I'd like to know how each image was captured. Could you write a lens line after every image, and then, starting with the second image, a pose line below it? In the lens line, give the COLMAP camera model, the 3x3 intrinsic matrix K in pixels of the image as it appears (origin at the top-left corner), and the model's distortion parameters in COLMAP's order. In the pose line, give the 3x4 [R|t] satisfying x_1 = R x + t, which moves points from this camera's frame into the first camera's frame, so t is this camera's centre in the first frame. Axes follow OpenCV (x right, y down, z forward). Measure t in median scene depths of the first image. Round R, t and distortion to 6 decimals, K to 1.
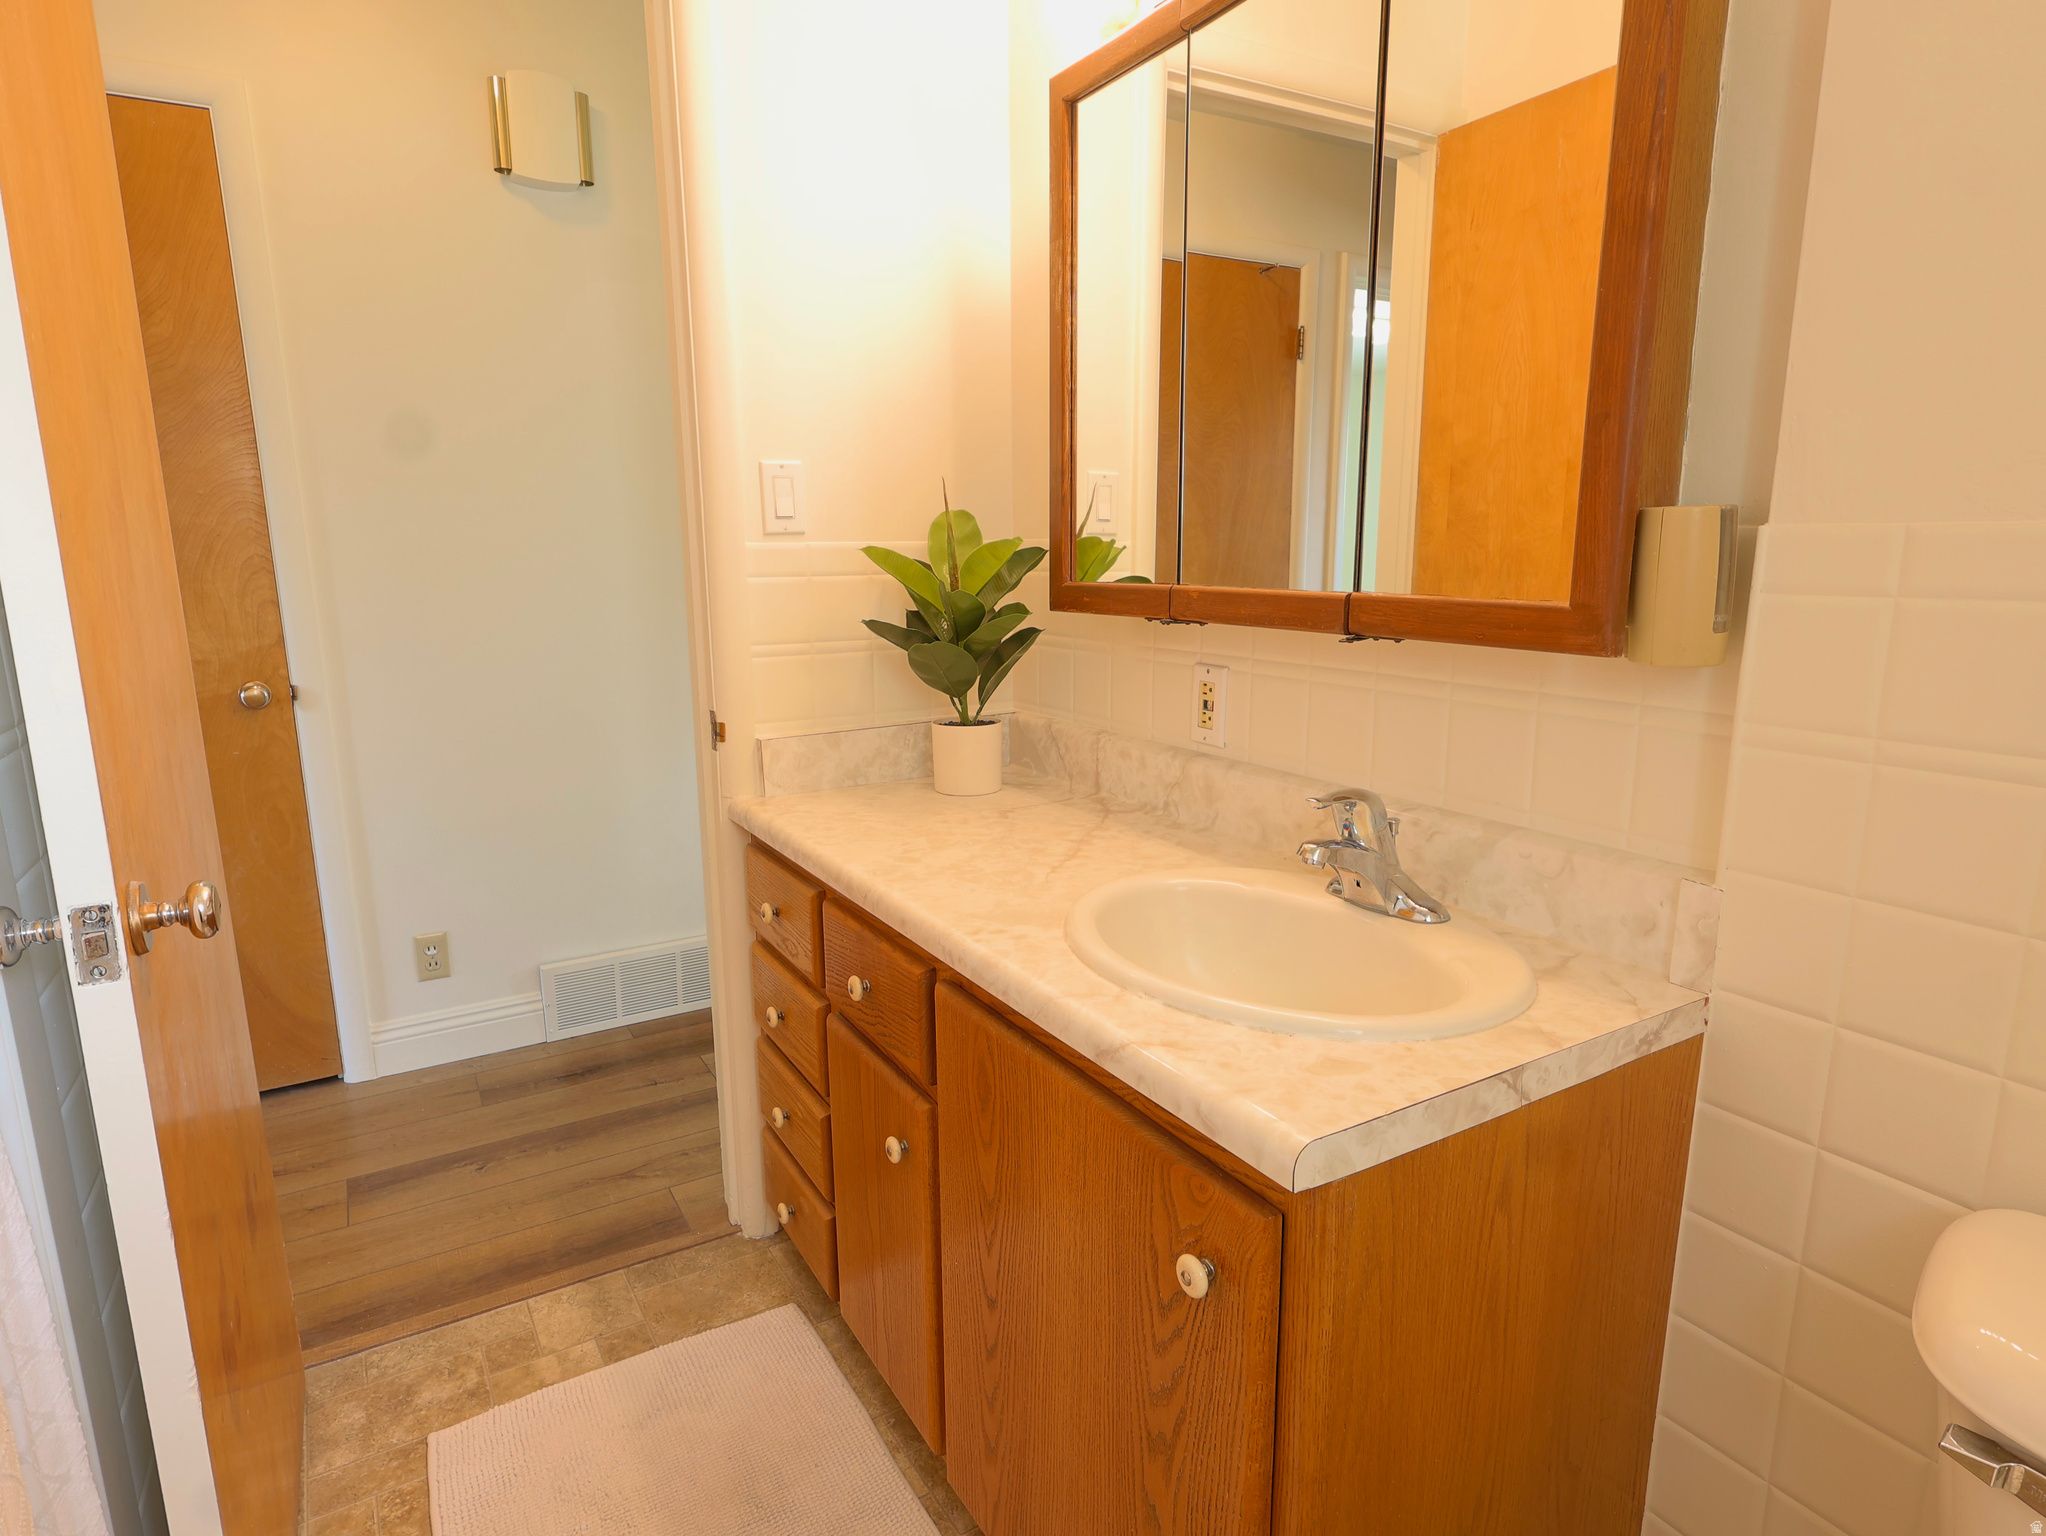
lens RADIAL K [[1143.6, 0, 1012.9], [0, 1143.6, 768.7], [0, 0, 1]] dist [-0.007795, -0.000469]
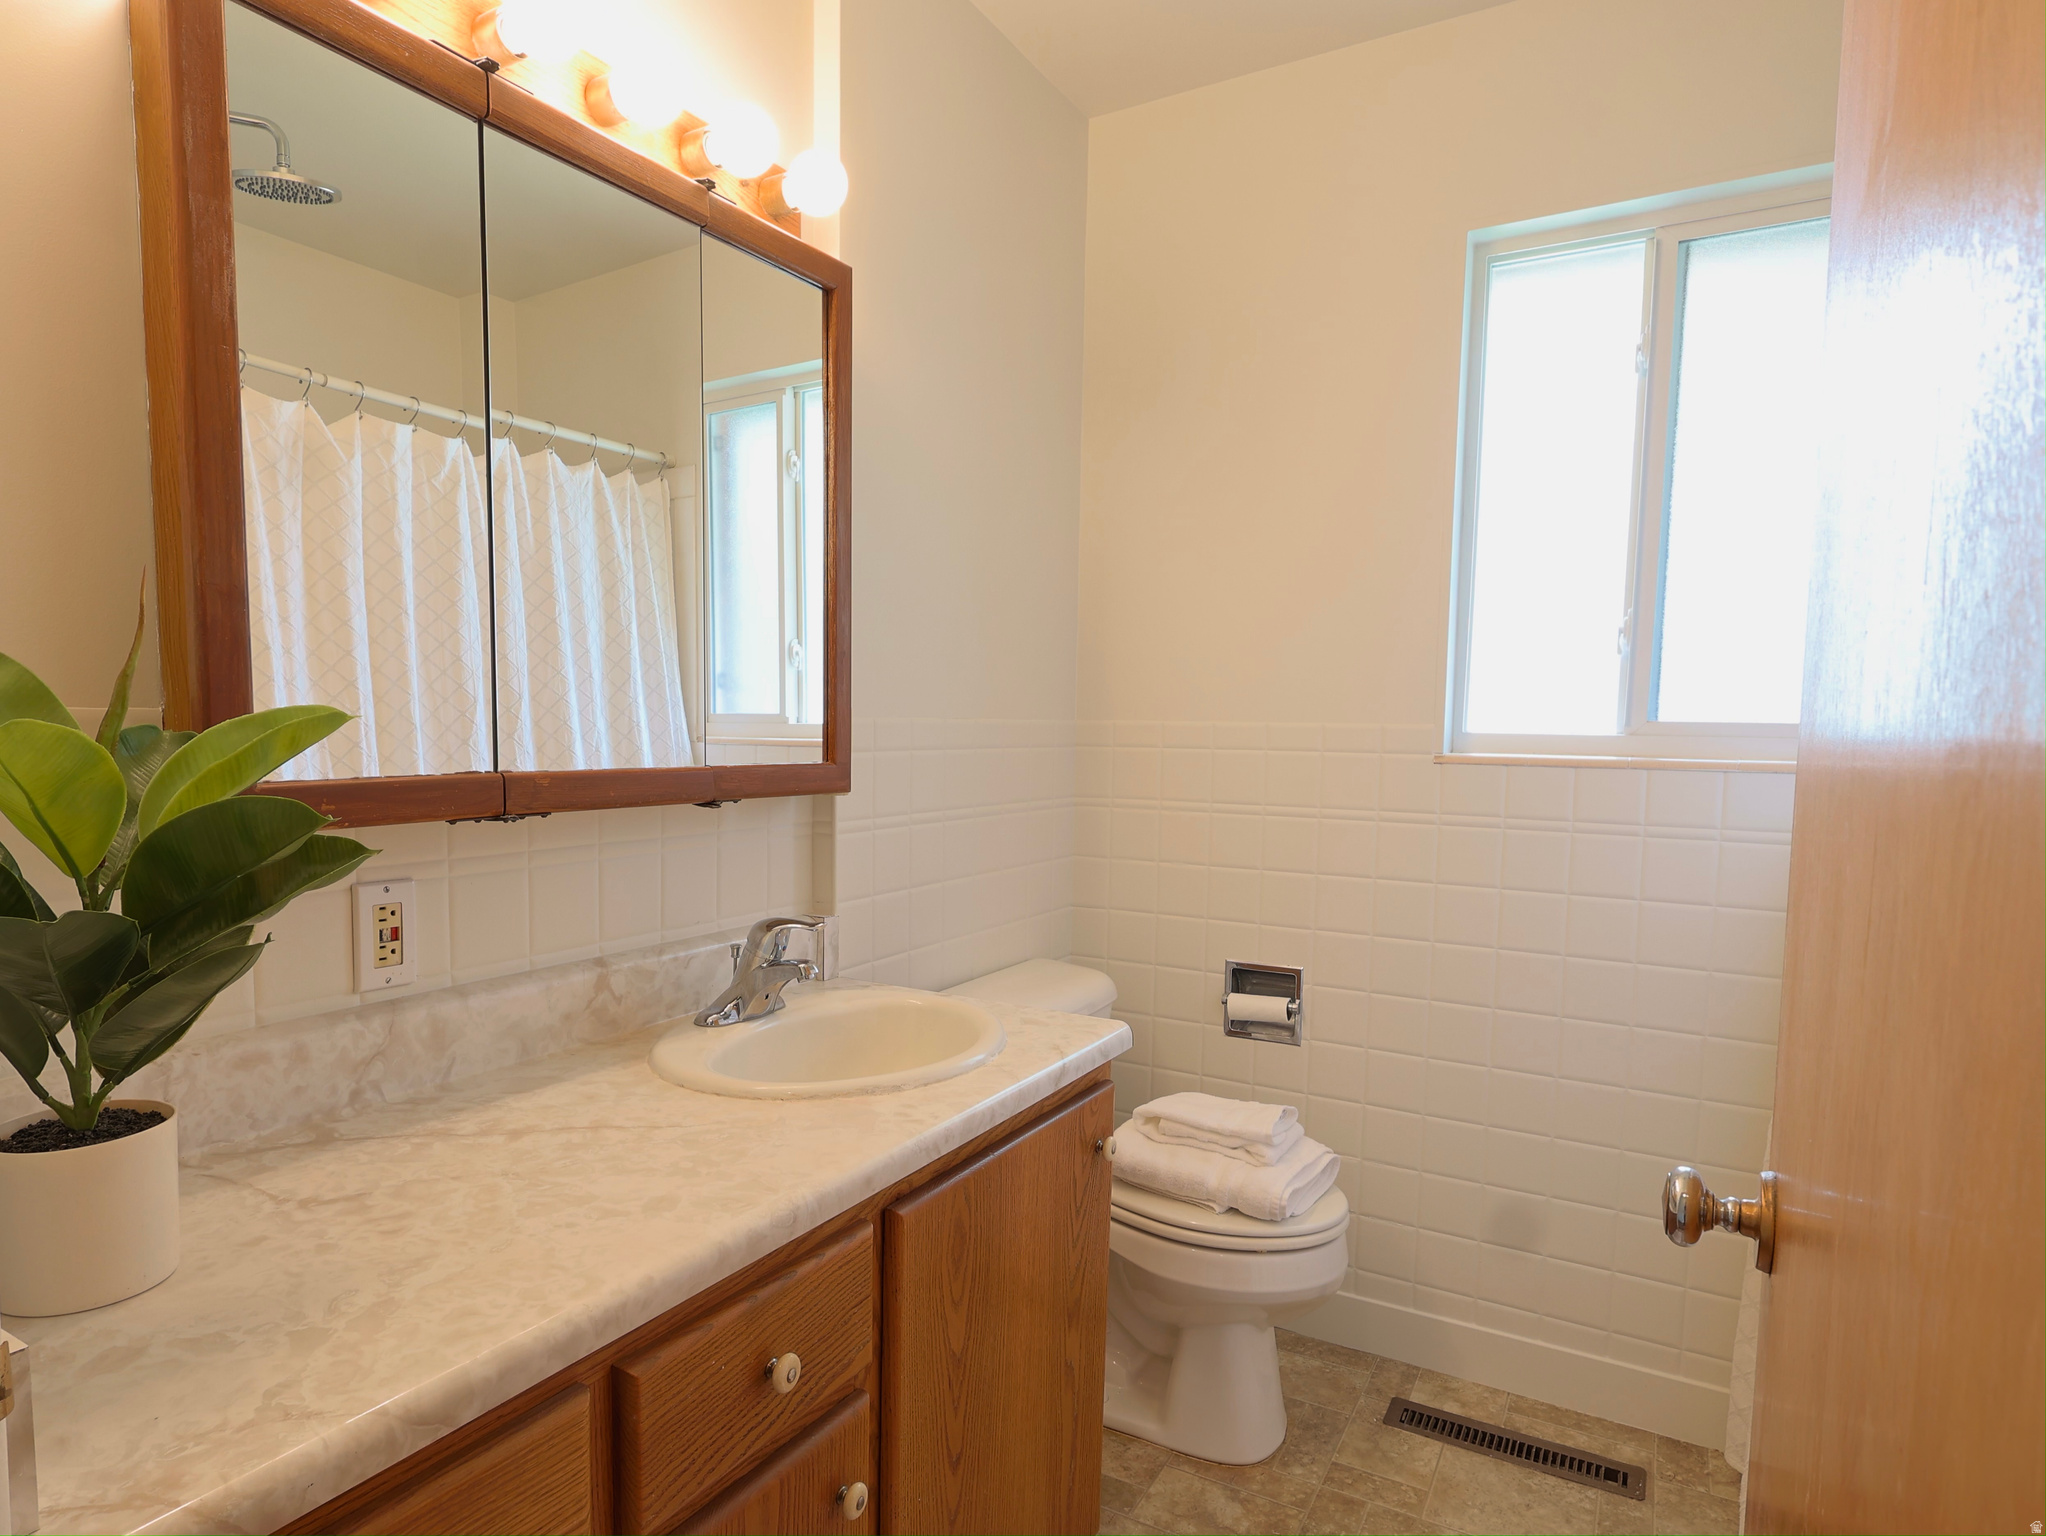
lens RADIAL K [[1143.6, 0, 1012.9], [0, 1143.6, 768.7], [0, 0, 1]] dist [-0.007795, -0.000469]
pose [[-0.482747, -0.037273, 0.874967, -0.678238], [0.158392, 0.978901, 0.129090, -0.194470], [-0.861317, 0.200905, -0.466658, 0.983372]]
